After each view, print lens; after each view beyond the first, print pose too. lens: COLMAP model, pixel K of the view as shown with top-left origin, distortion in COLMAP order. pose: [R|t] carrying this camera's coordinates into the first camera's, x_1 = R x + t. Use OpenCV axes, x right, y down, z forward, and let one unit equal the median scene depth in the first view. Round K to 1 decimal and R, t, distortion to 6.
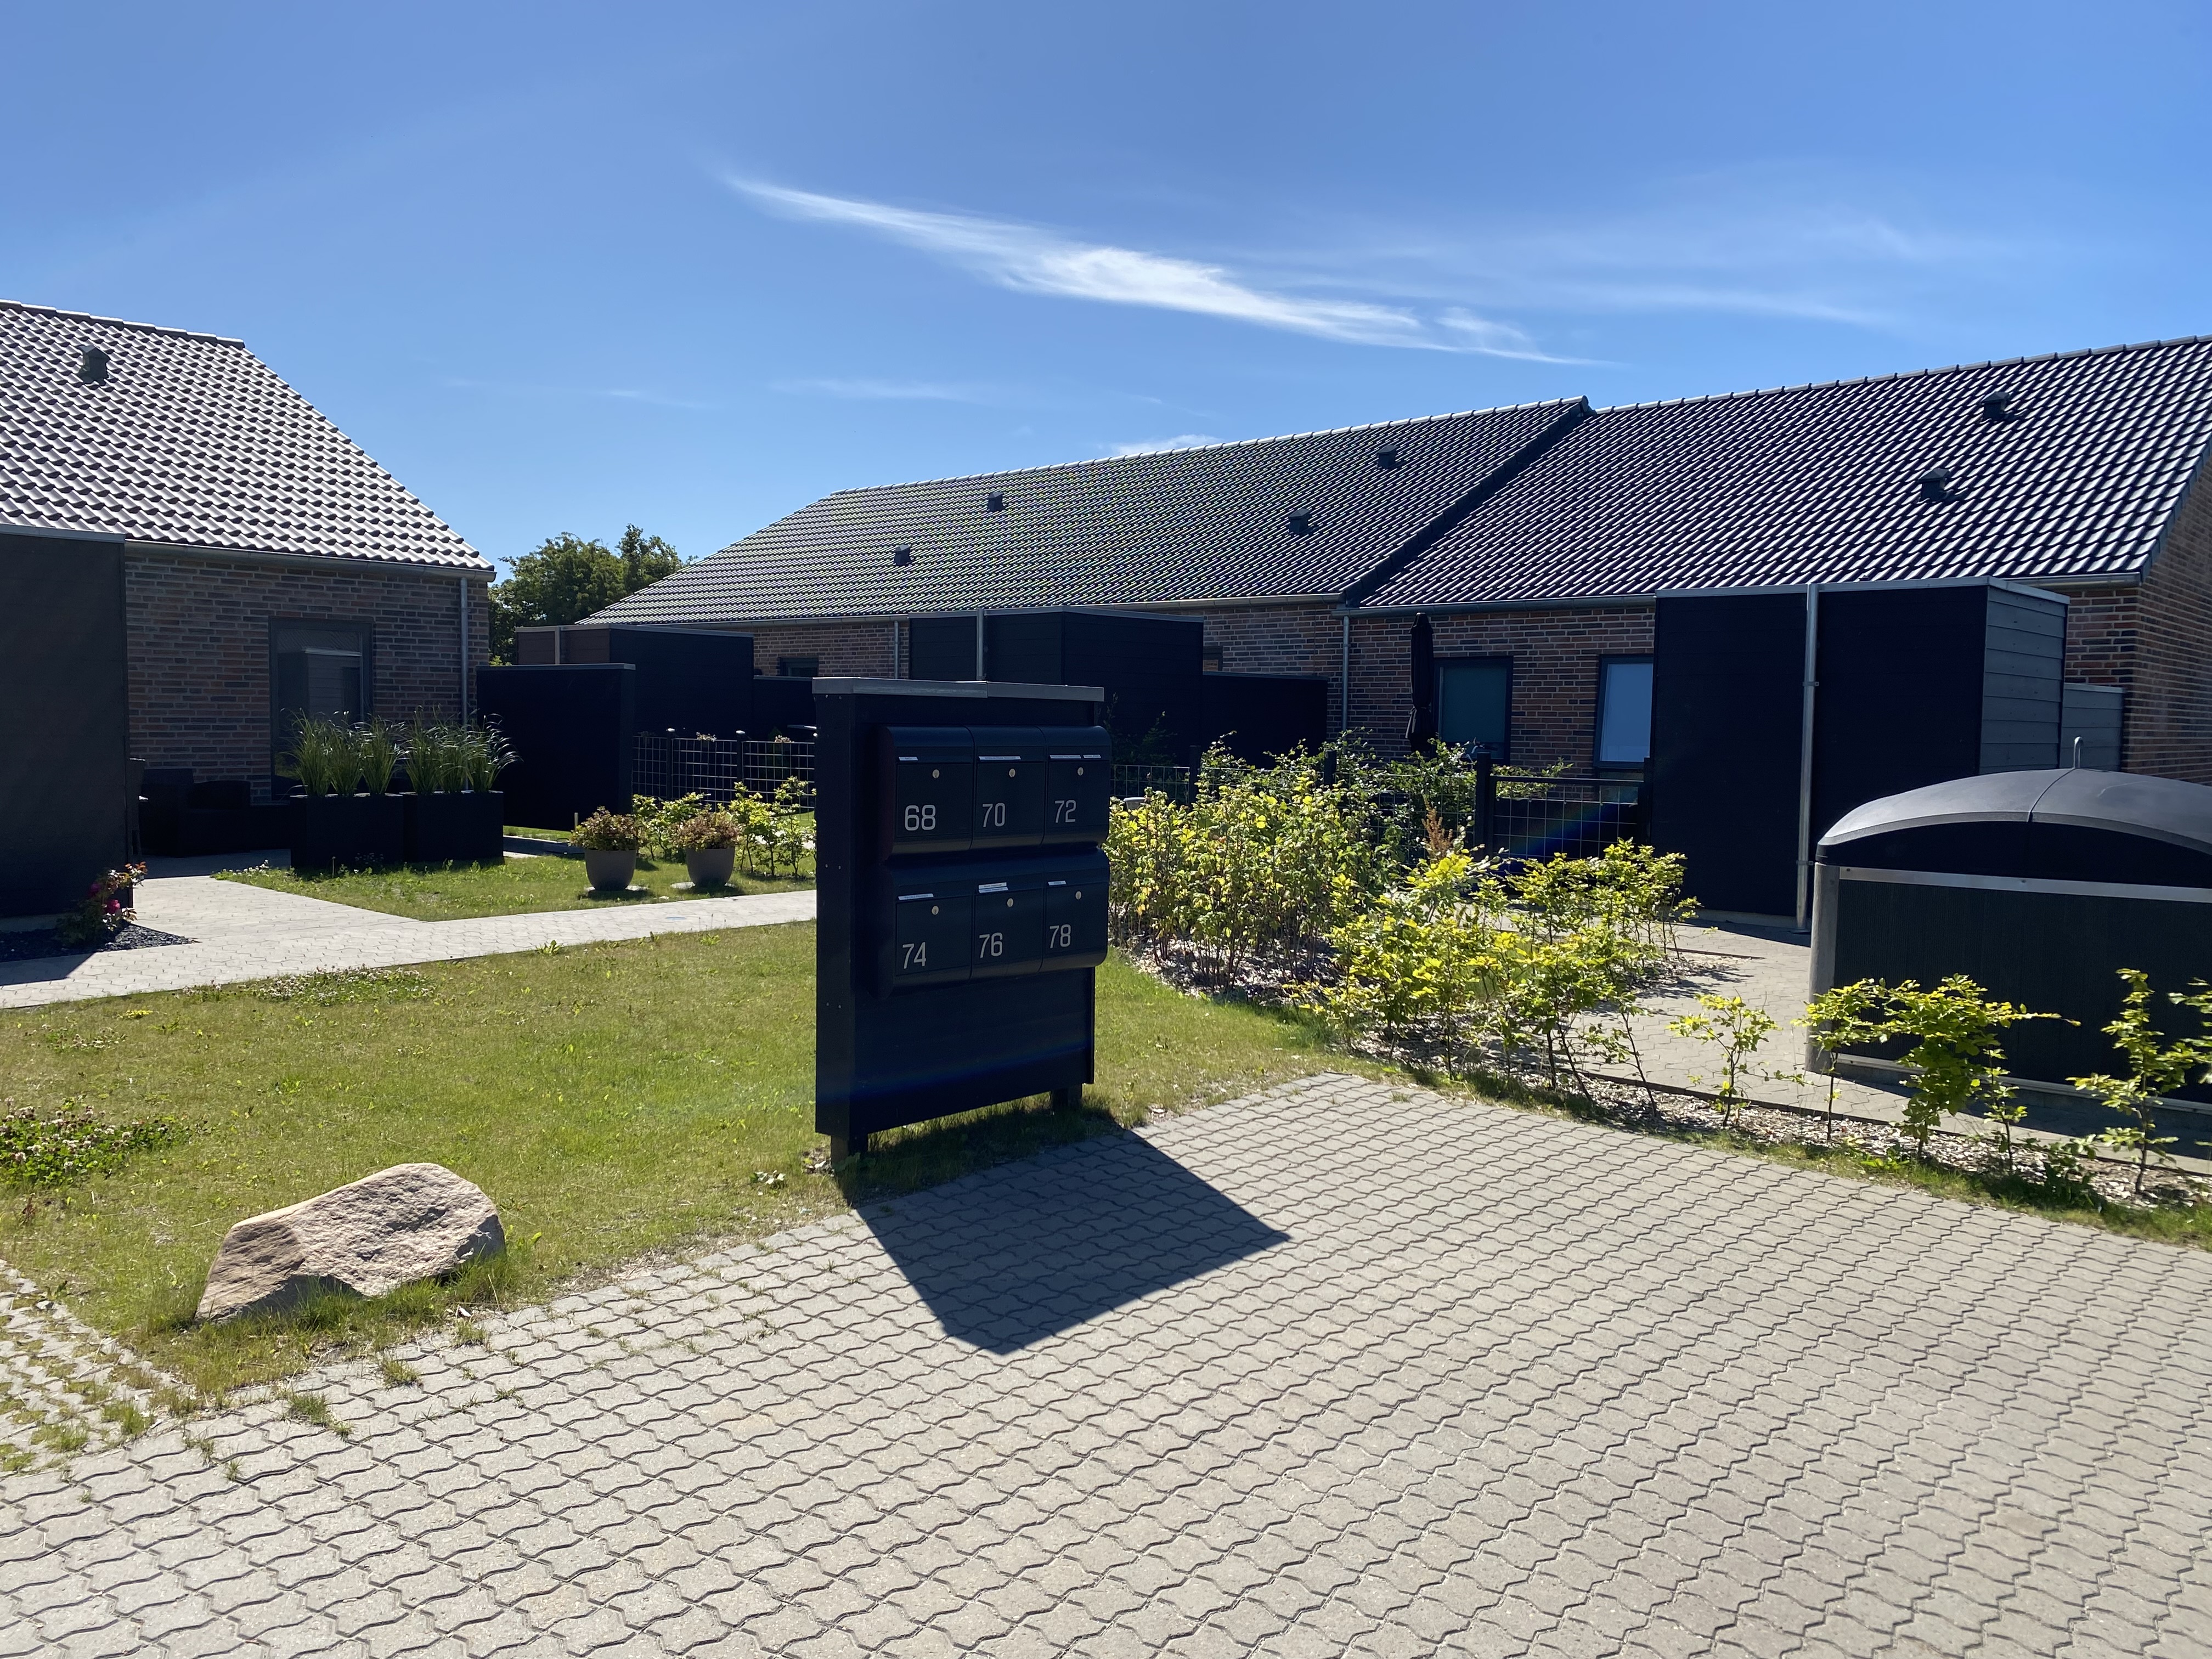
lens RADIAL K [[1697.8, 0, 1106.0], [0, 1697.8, 829.5], [0, 0, 1]] dist [0.001538, -0.003114]
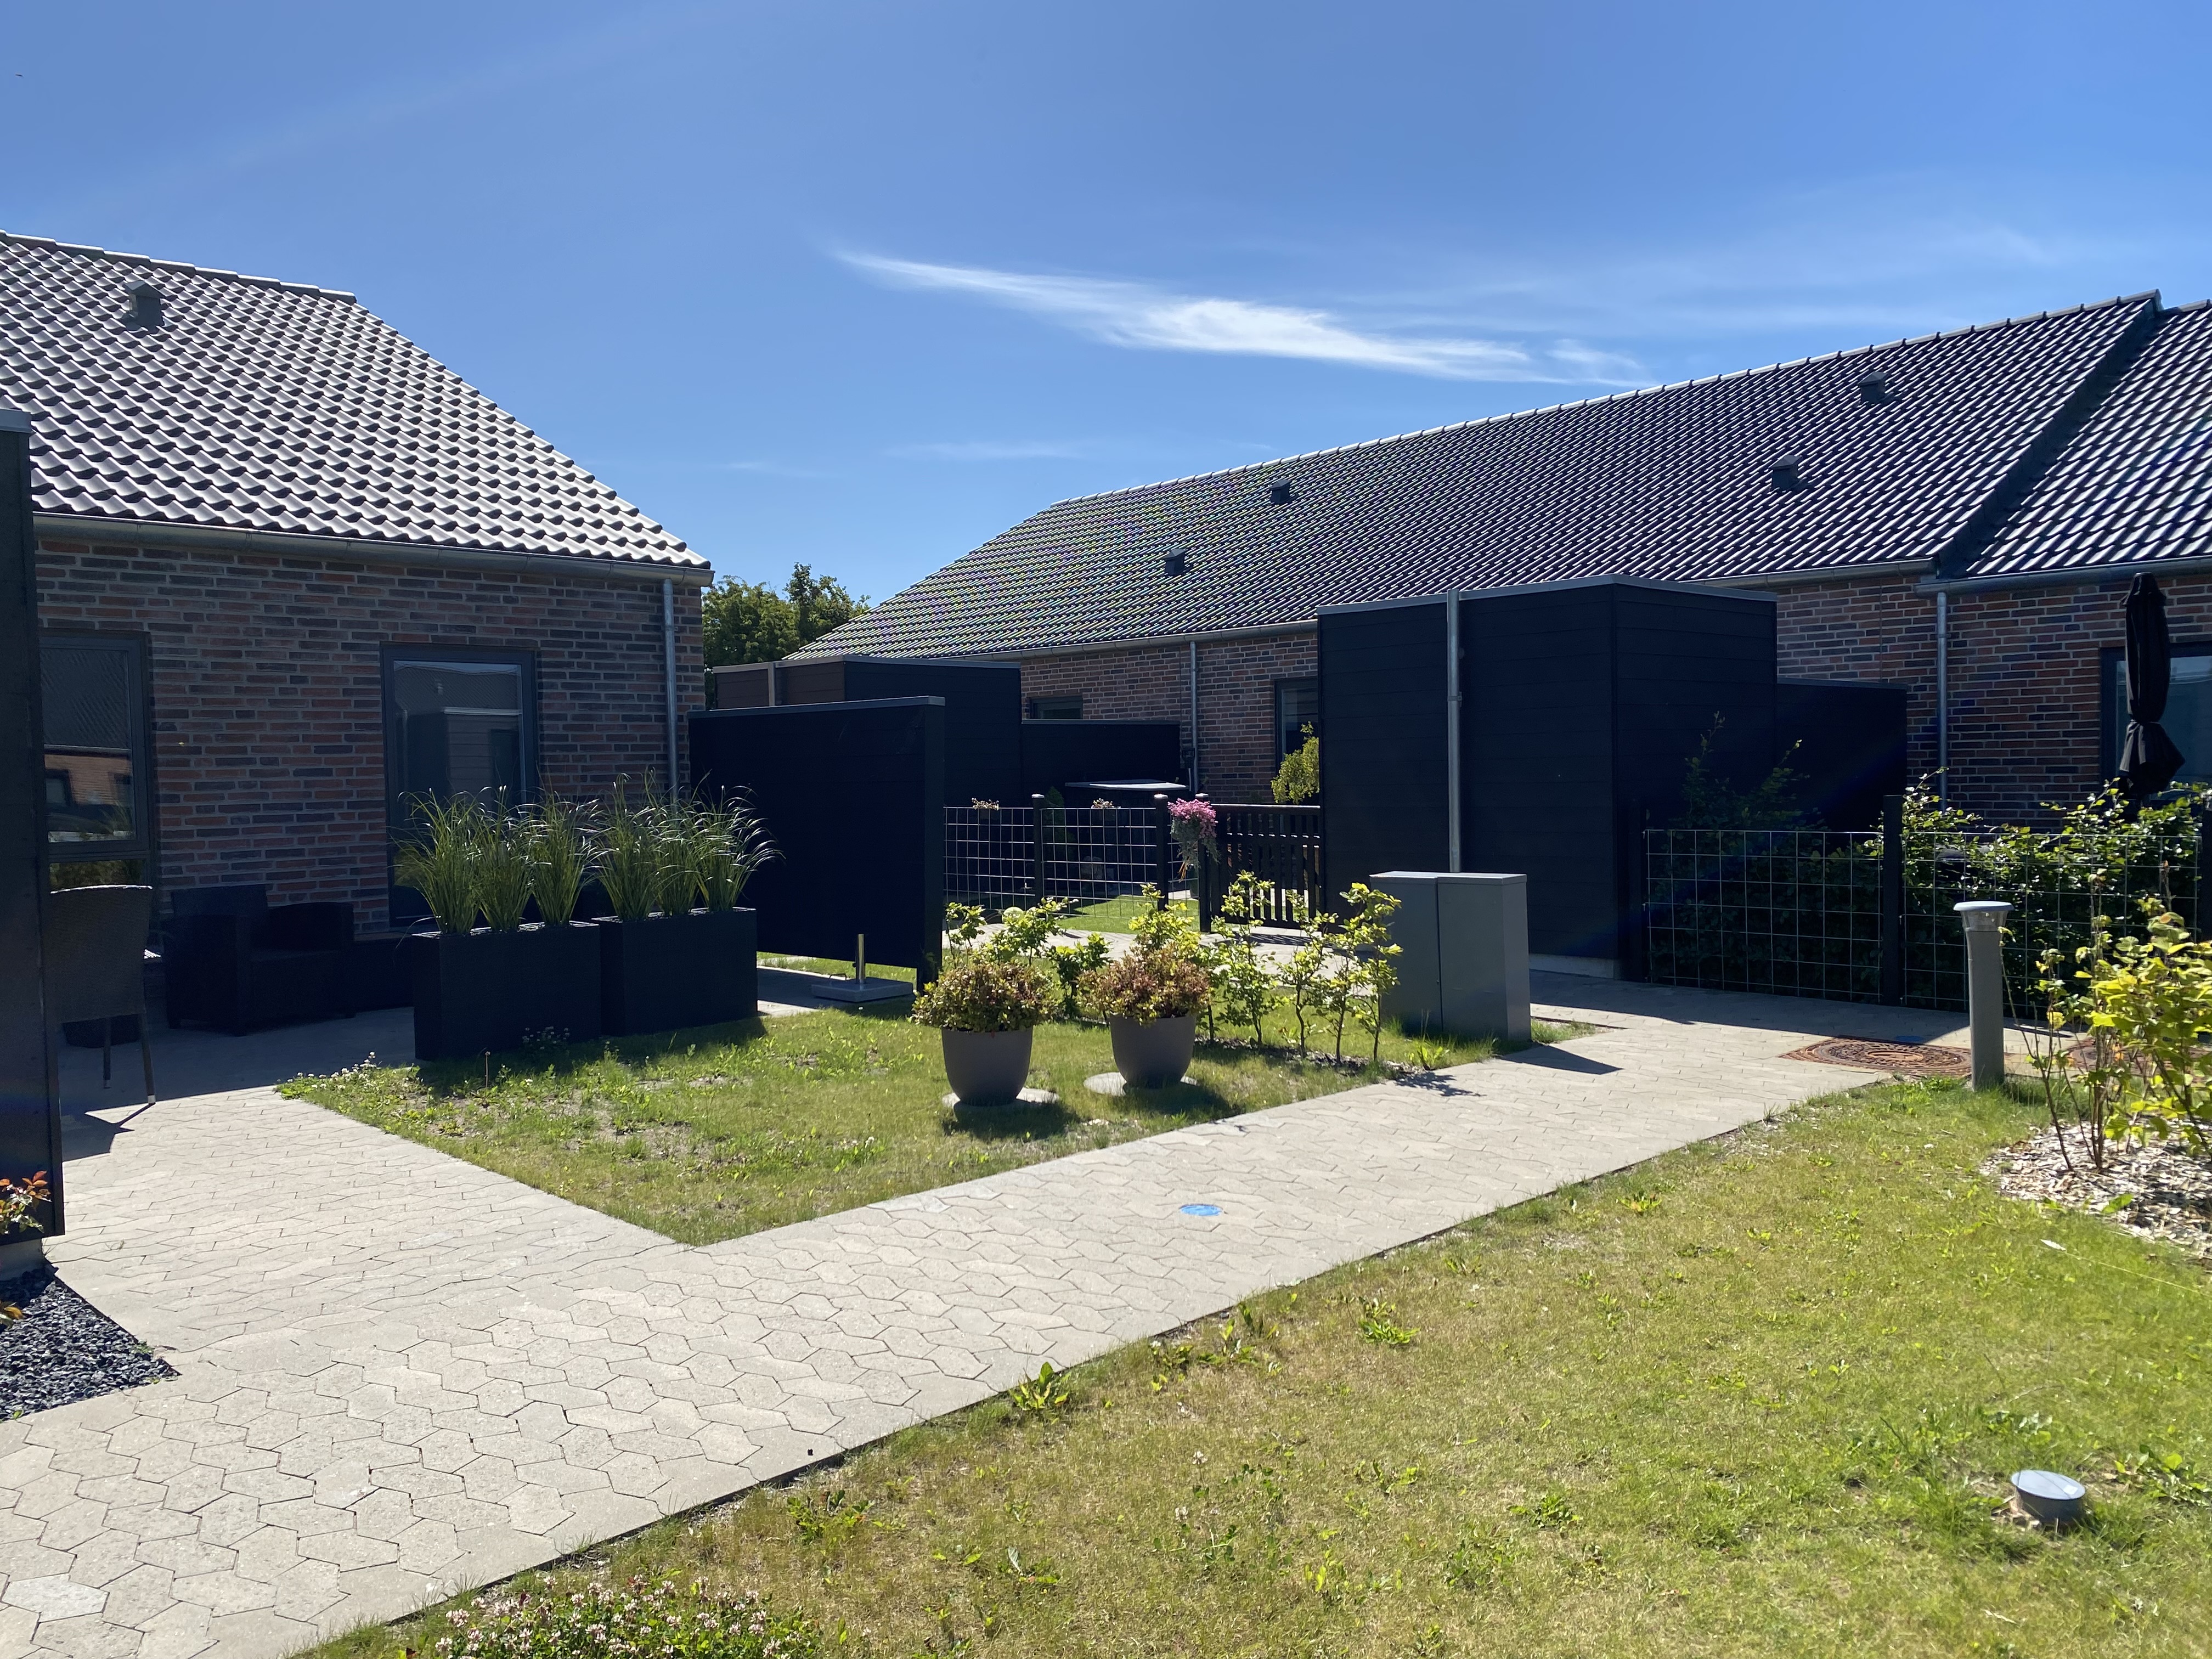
lens RADIAL K [[1714.5, 0, 1106.0], [0, 1714.5, 829.5], [0, 0, 1]] dist [0.040846, -0.064327]
pose [[0.996329, -0.031838, -0.079471, -0.157191], [0.029581, 0.999130, -0.029412, -0.025215], [0.080339, 0.026953, 0.996403, 0.345627]]
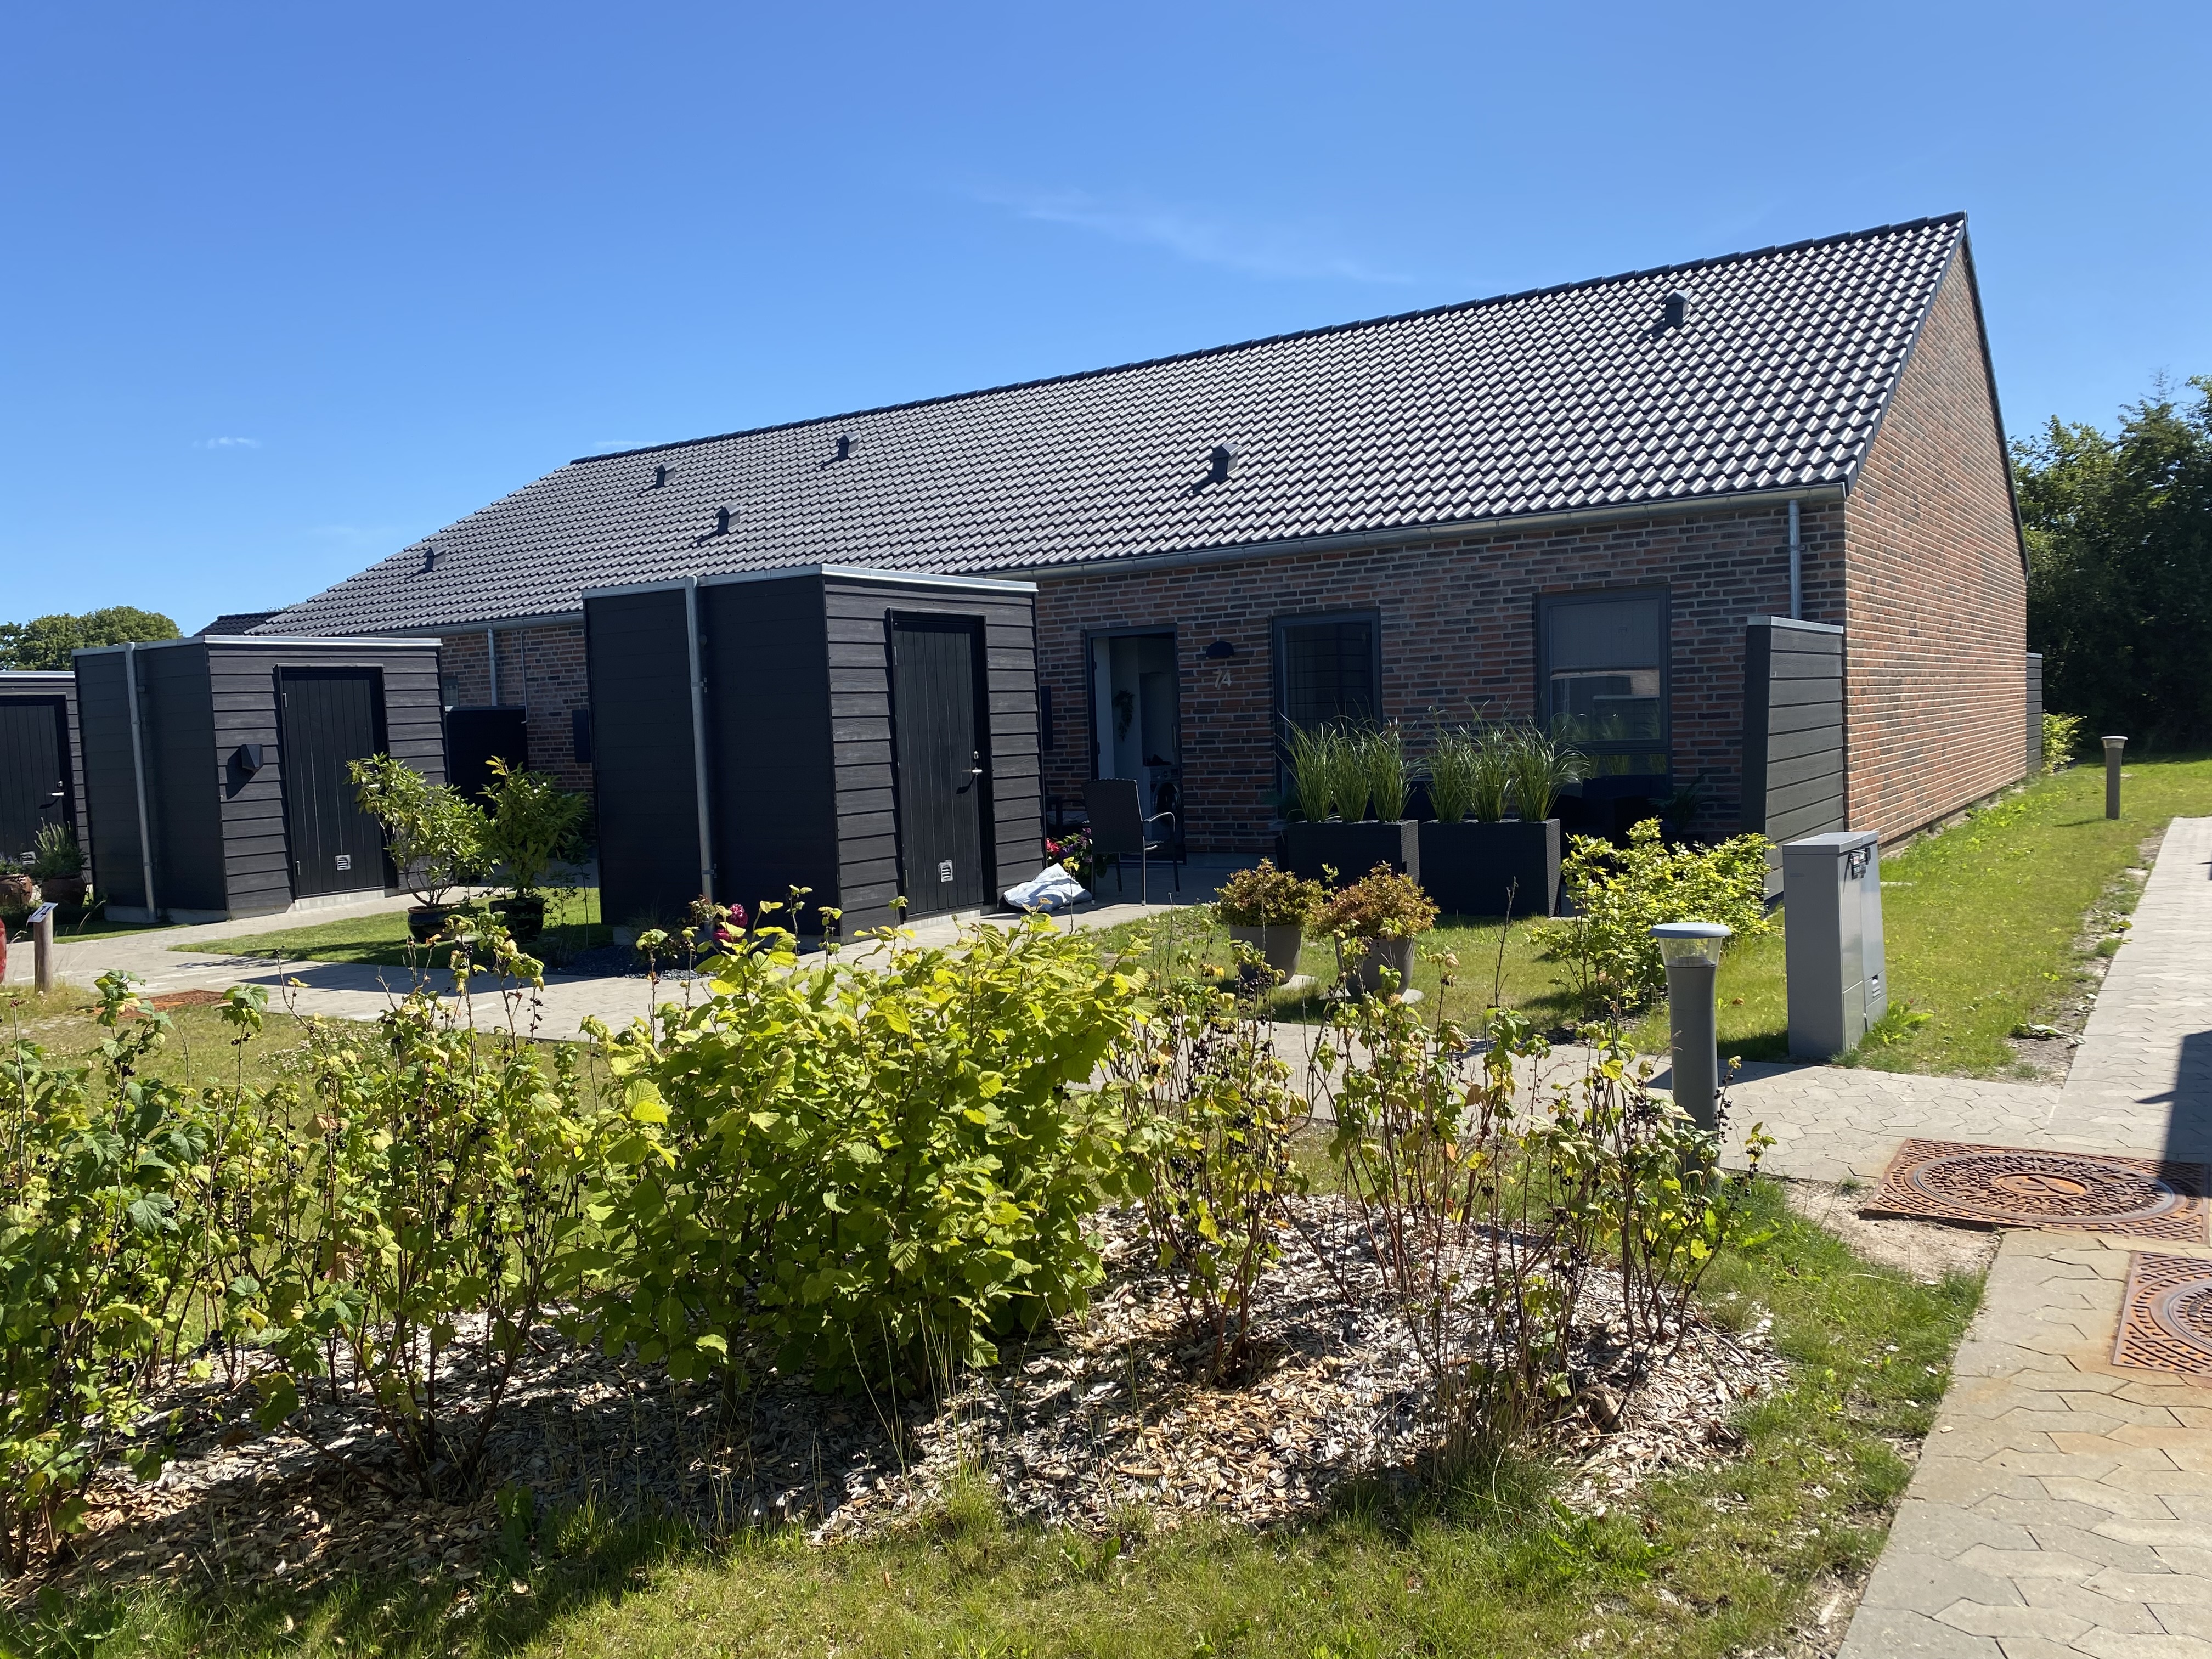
lens RADIAL K [[1697.8, 0, 1106.0], [0, 1697.8, 829.5], [0, 0, 1]] dist [0.001538, -0.003114]
pose [[0.134632, 0.034182, -0.990306, 0.270155], [-0.019263, 0.999306, 0.031874, -0.031839], [0.990708, 0.014785, 0.135197, 0.636832]]
